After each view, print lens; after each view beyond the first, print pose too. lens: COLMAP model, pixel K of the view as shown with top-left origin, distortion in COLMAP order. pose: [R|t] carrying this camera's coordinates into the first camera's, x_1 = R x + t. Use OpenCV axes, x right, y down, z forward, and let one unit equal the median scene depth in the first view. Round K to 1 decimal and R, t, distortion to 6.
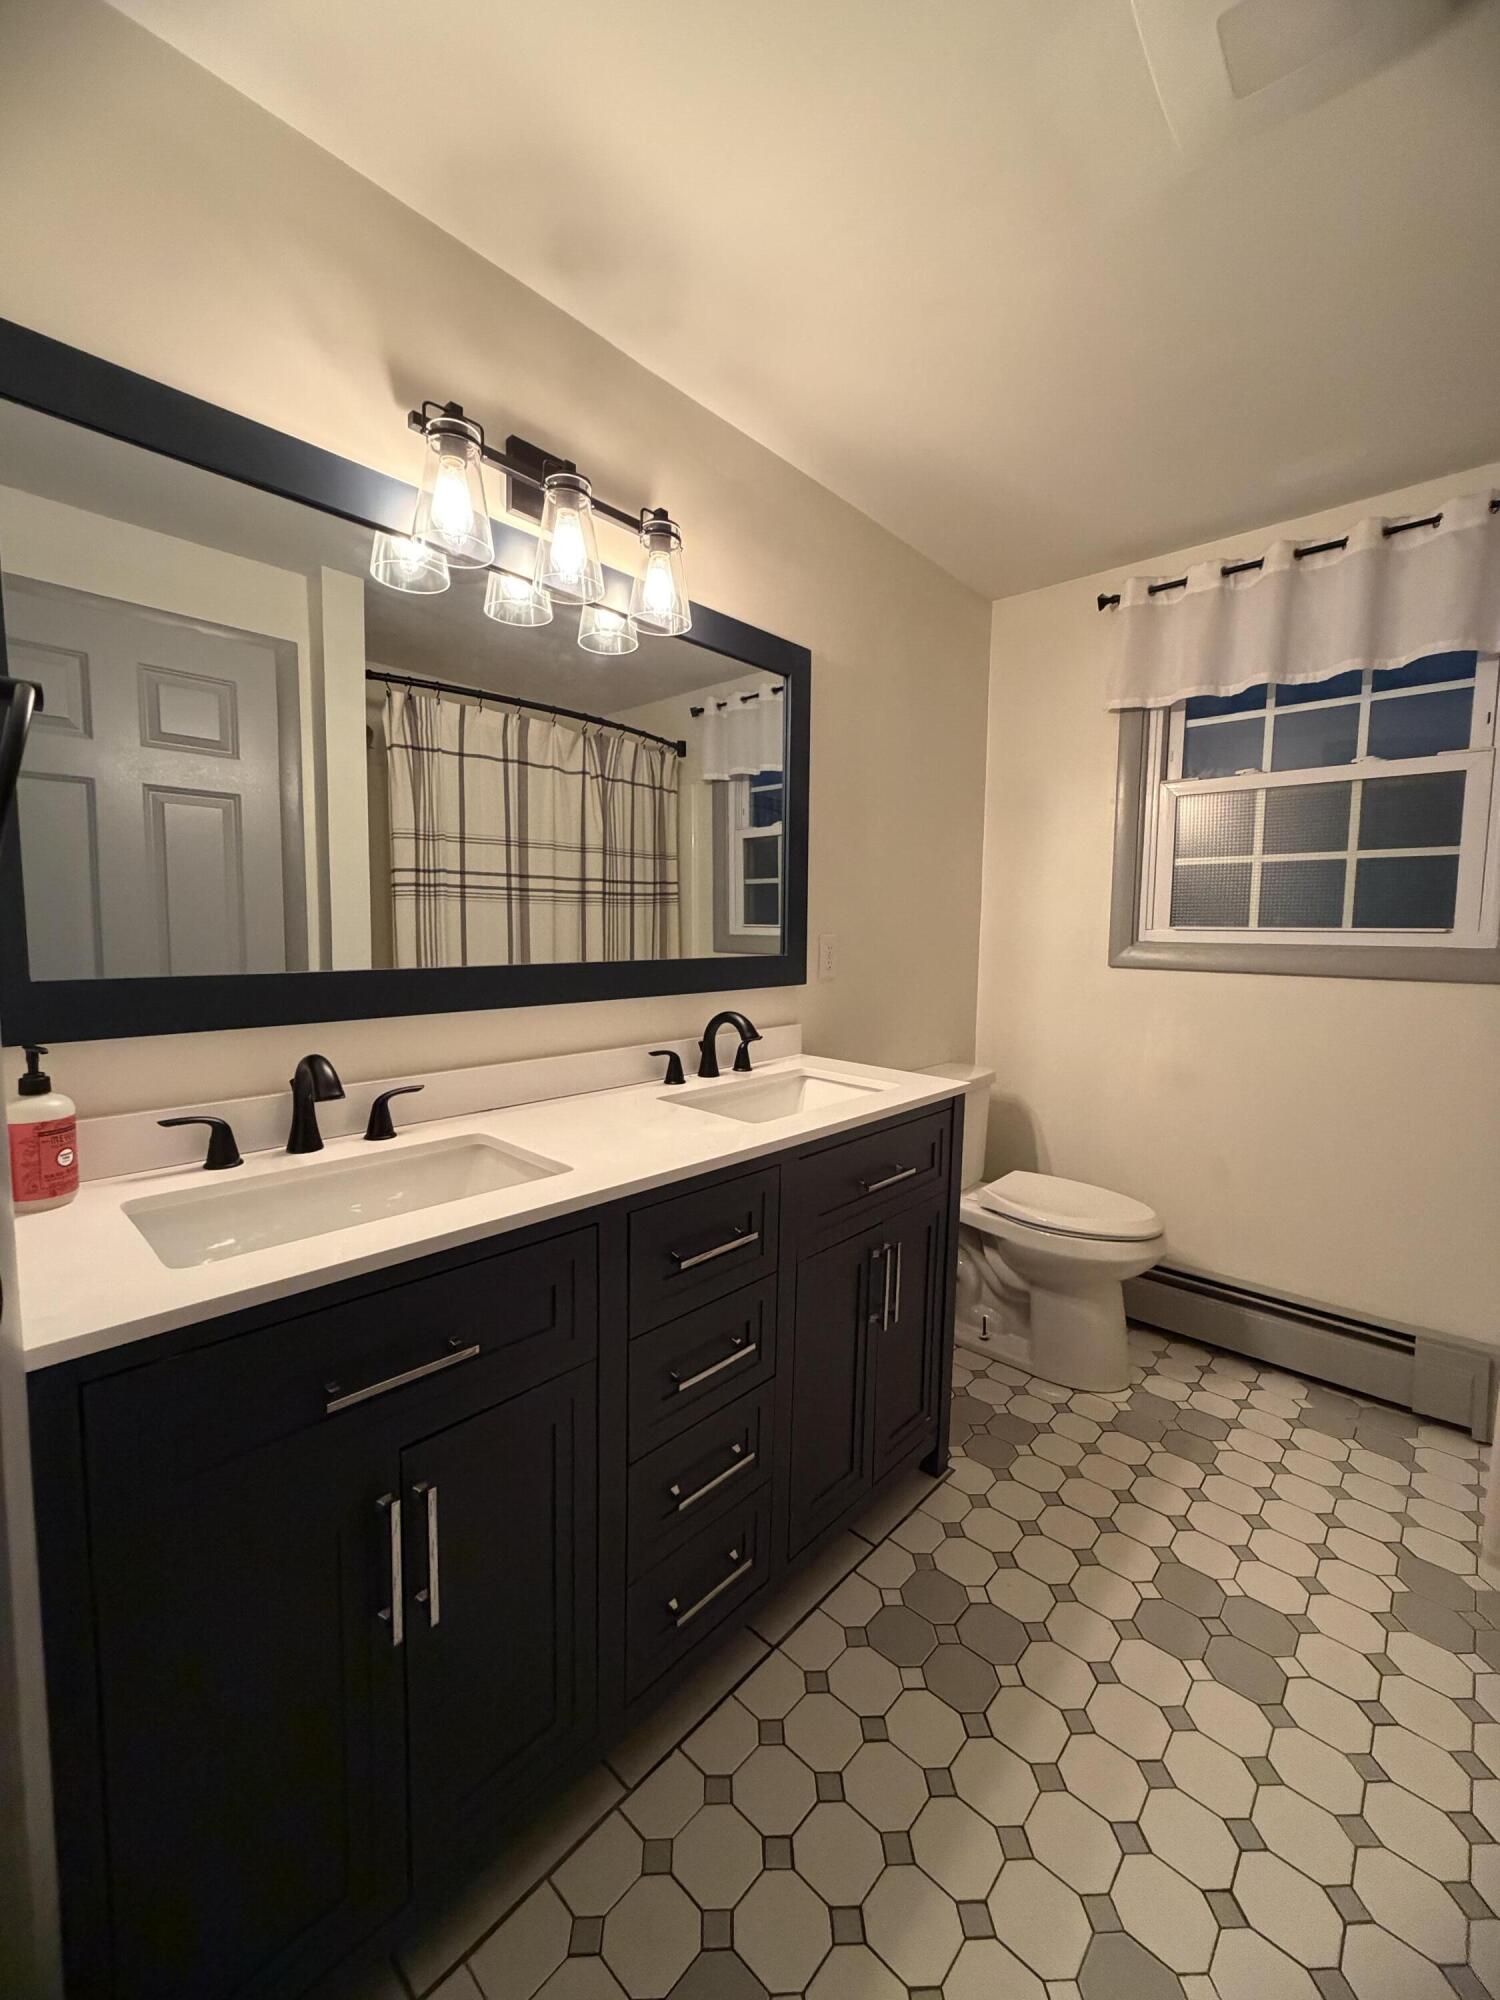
lens RADIAL K [[800.2, 0, 753.0], [0, 800.2, 995.6], [0, 0, 1]] dist [0.001399, 0.000154]
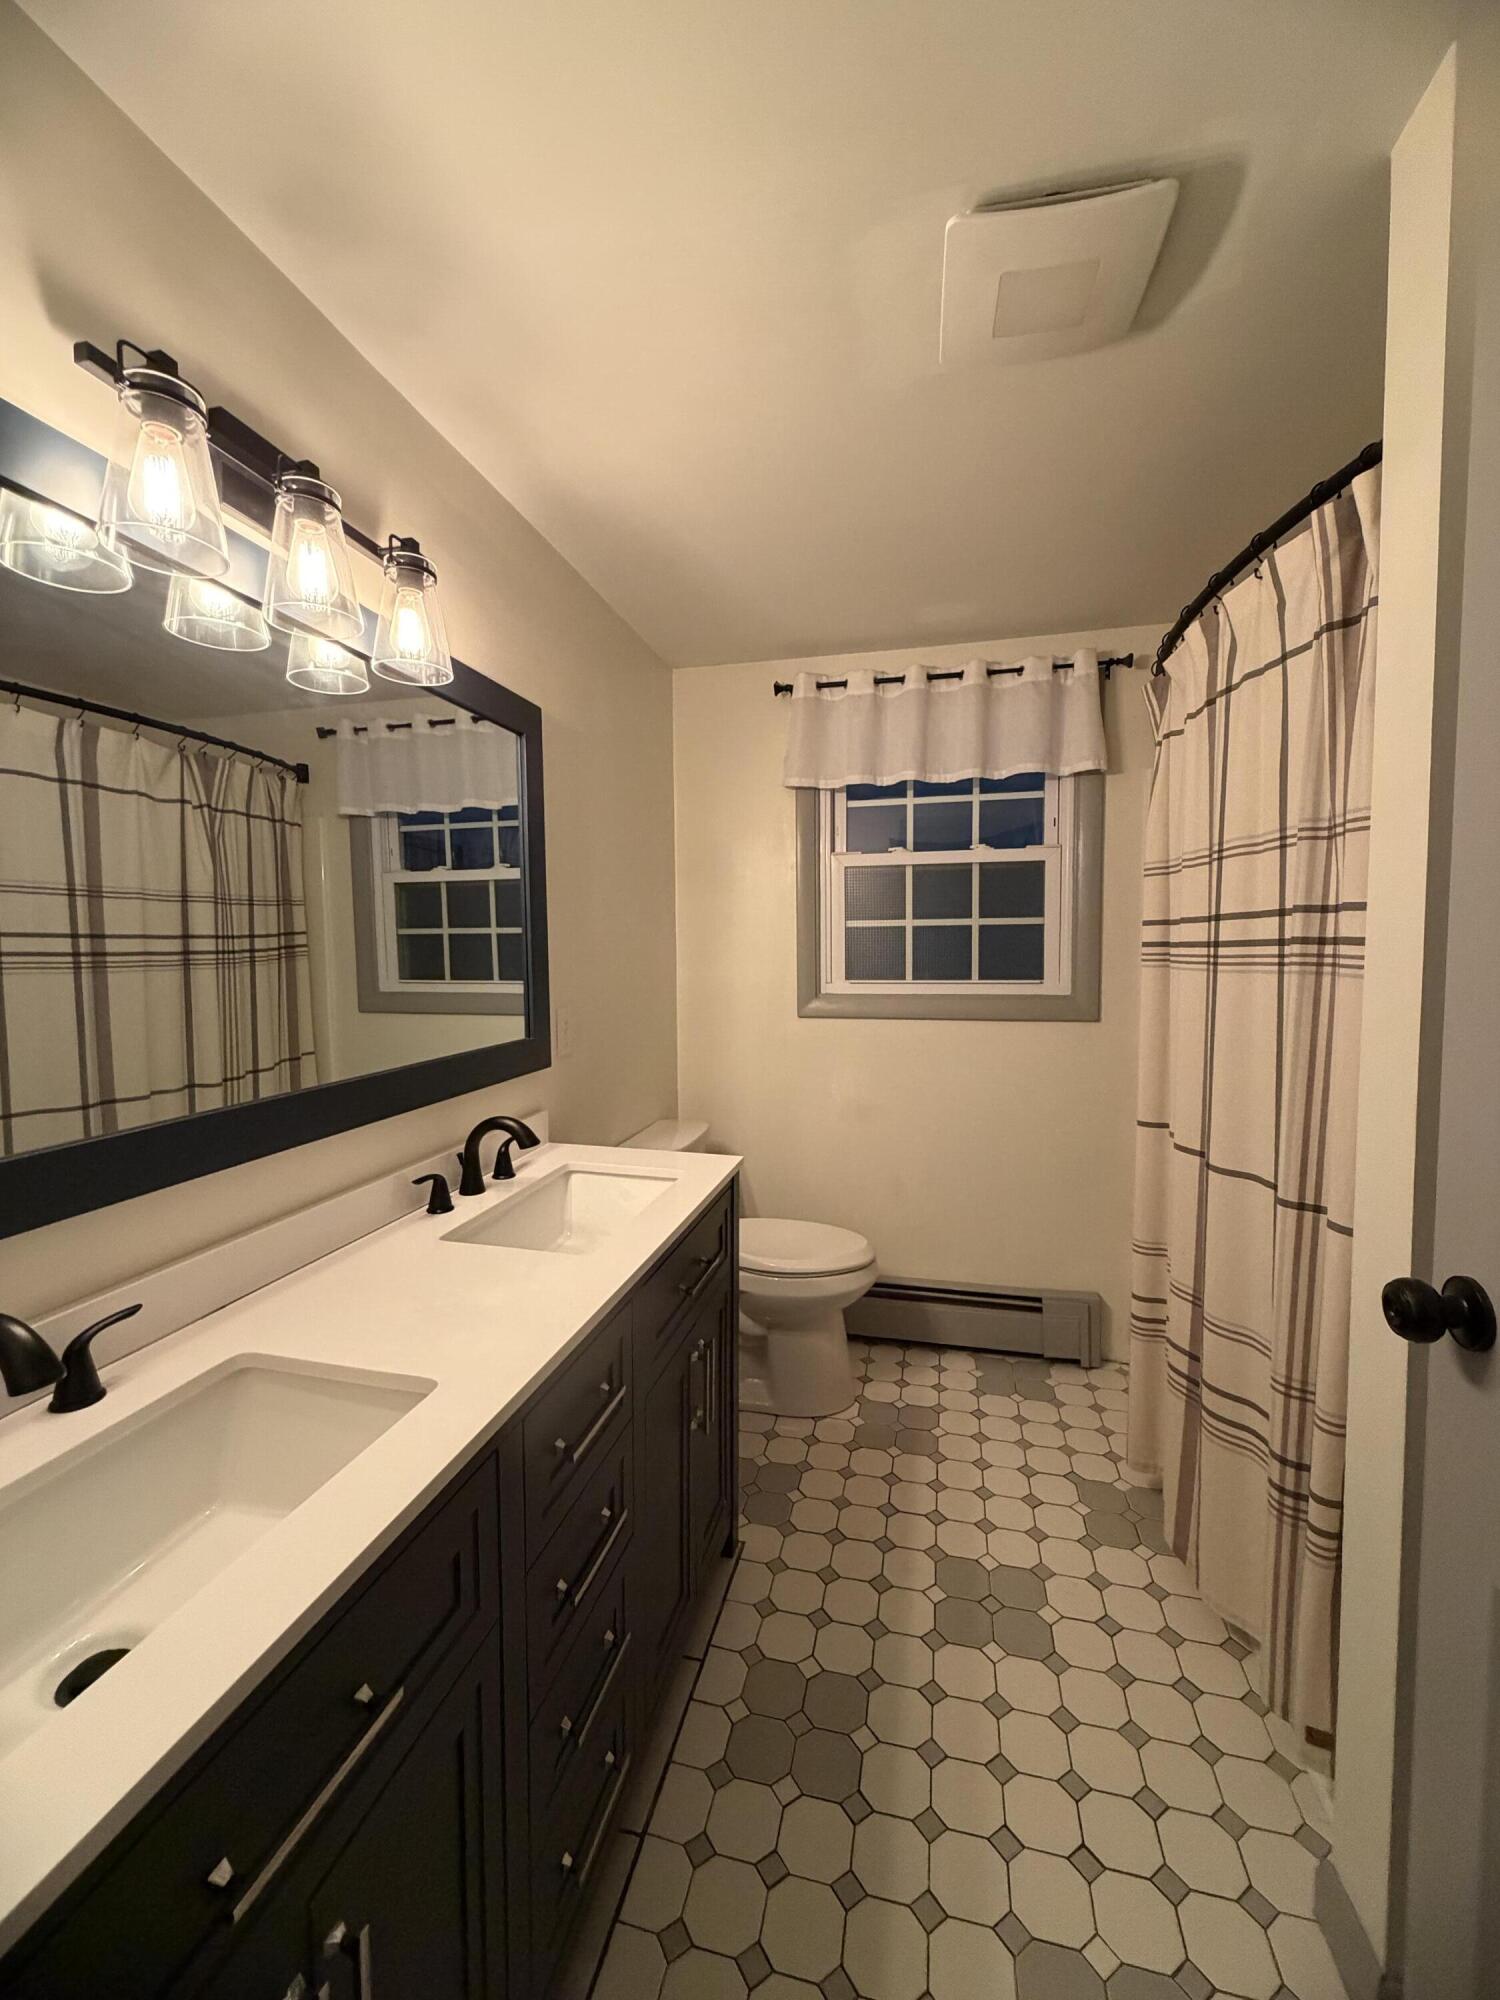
lens RADIAL K [[800.2, 0, 751.0], [0, 800.2, 994.4], [0, 0, 1]] dist [0.001399, 0.000154]
pose [[0.874481, -0.048881, 0.482591, -0.181936], [0.060559, 0.998127, -0.008638, -0.079724], [-0.481265, 0.036779, 0.875803, 0.085735]]
